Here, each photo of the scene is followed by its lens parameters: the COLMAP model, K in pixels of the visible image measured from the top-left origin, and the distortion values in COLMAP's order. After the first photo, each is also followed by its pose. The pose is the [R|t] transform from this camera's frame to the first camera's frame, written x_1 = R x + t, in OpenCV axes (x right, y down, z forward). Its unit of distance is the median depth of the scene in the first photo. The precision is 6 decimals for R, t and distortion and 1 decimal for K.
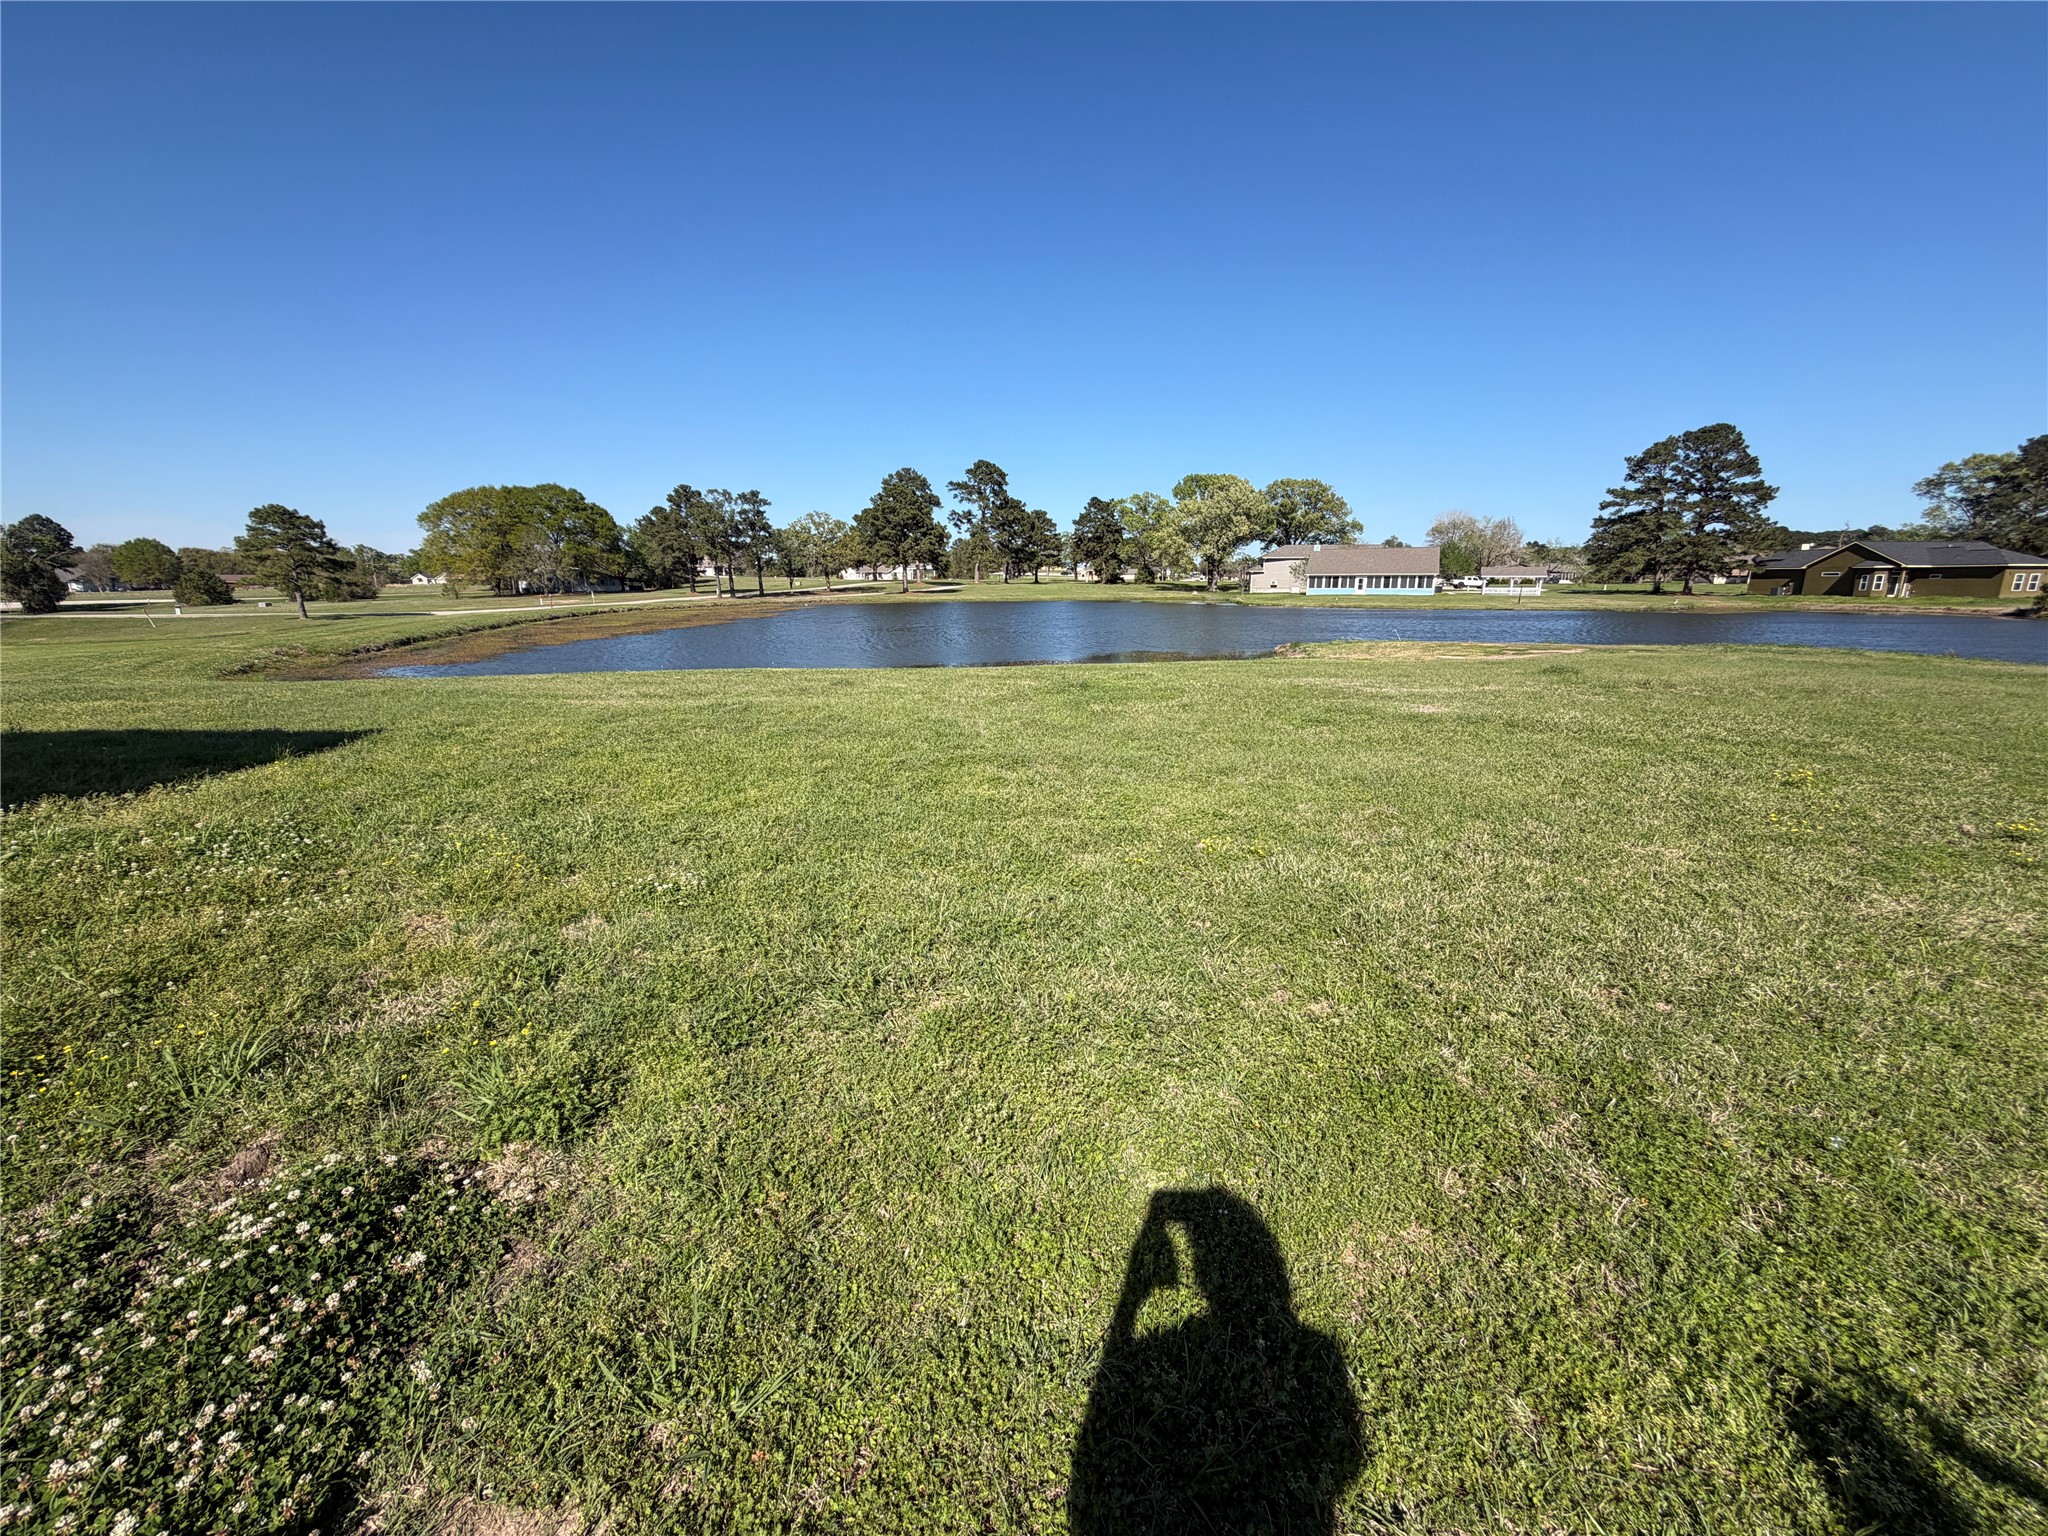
lens RADIAL K [[811.4, 0, 1014.2], [0, 811.4, 768.0], [0, 0, 1]] dist [0.001983, 0.000204]
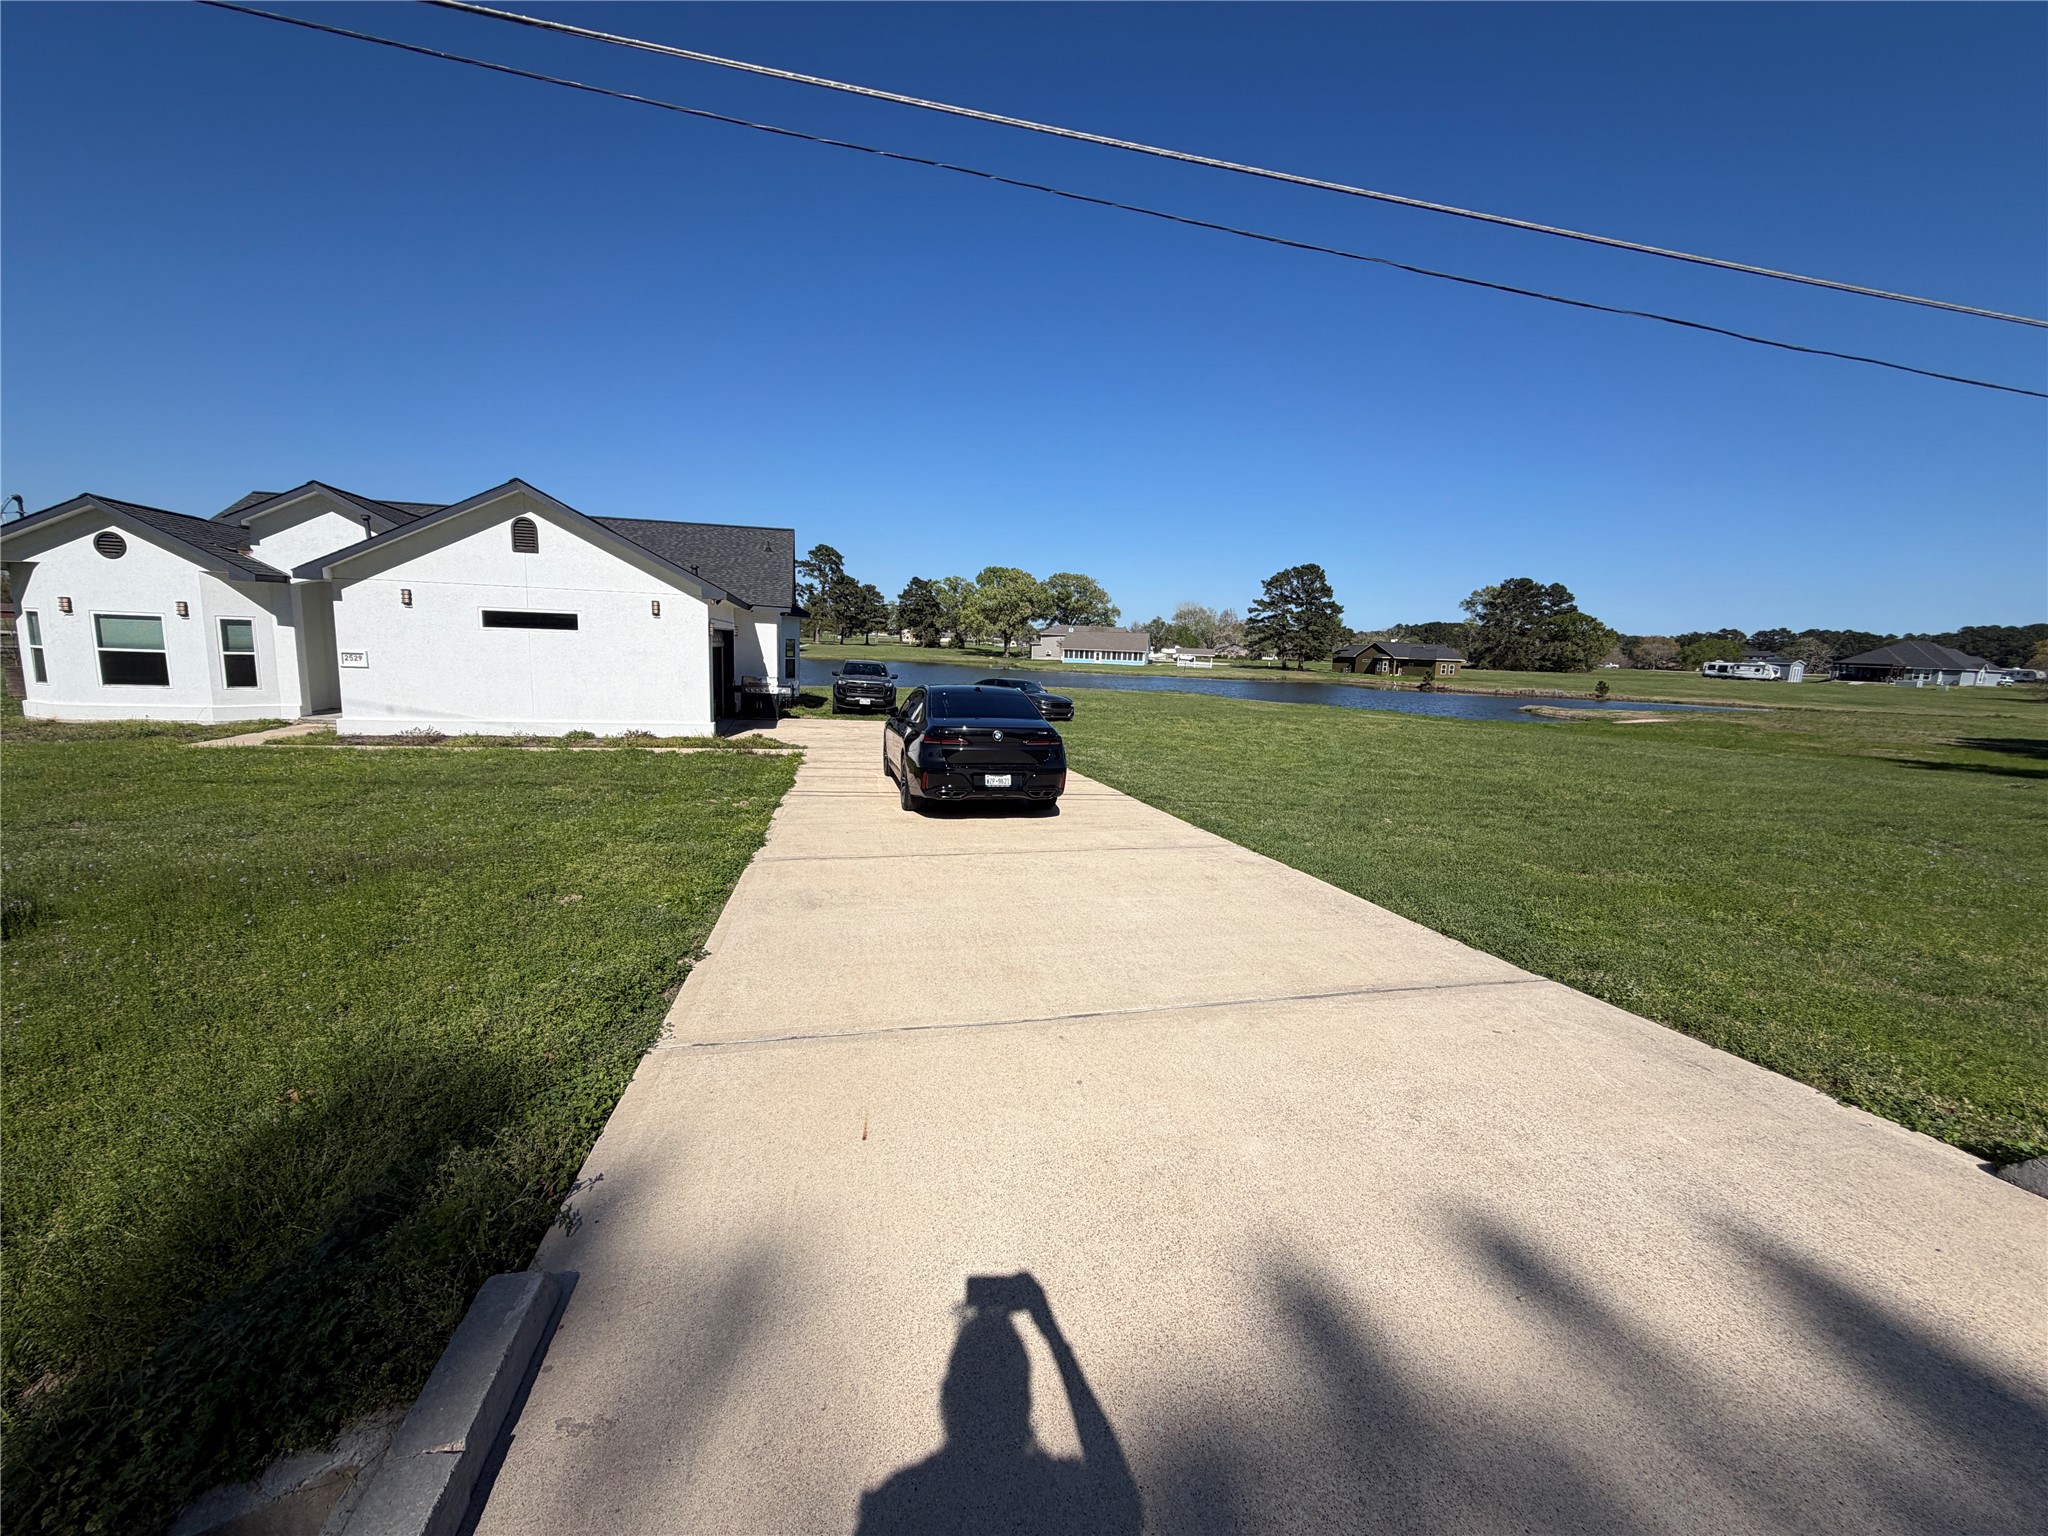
lens RADIAL K [[811.4, 0, 1031.6], [0, 811.4, 772.2], [0, 0, 1]] dist [0.001983, 0.000204]
pose [[0.972666, 0.001149, 0.232204, -0.017111], [0.013986, 0.997882, -0.063523, 0.047834], [-0.231786, 0.065034, 0.970591, -0.248008]]
